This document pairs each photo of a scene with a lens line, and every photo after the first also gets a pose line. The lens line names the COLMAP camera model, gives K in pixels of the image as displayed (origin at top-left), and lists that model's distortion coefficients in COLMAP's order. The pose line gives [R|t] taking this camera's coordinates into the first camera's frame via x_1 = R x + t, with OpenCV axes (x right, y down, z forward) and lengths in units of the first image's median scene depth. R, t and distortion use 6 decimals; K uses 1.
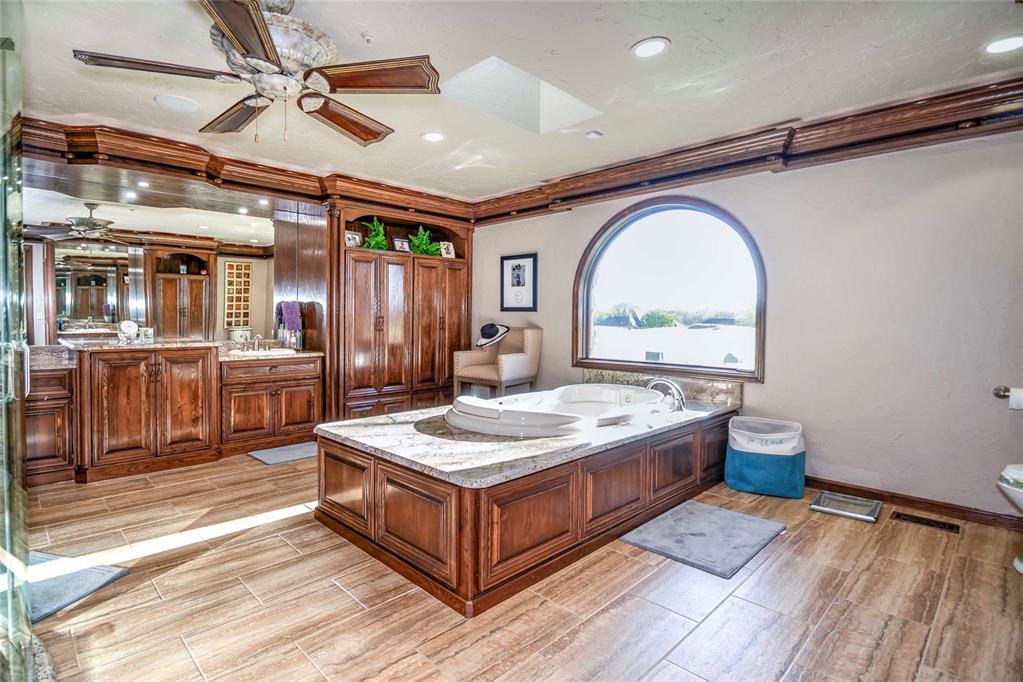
lens RADIAL K [[492.6, 0, 467.1], [0, 492.6, 328.4], [0, 0, 1]] dist [-0.001234, -0.000237]
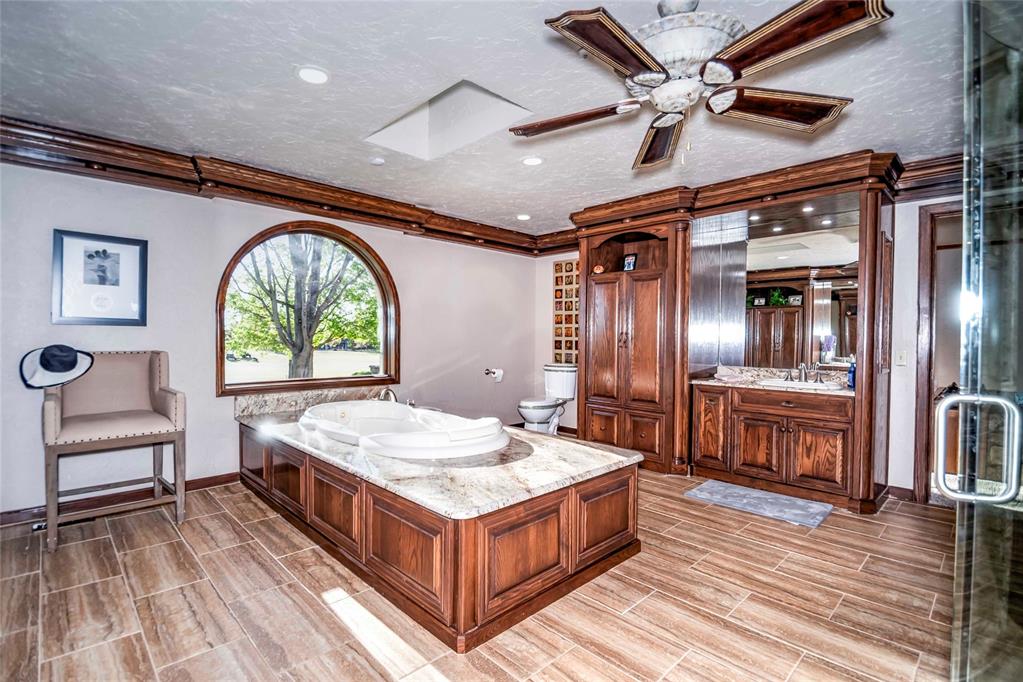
lens RADIAL K [[492.6, 0, 467.1], [0, 492.6, 328.4], [0, 0, 1]] dist [-0.001234, -0.000237]
pose [[0.008606, 0.003210, 0.999958, -0.554216], [0.011268, 0.999931, -0.003307, -0.024316], [-0.999899, 0.011296, 0.008569, 0.569509]]
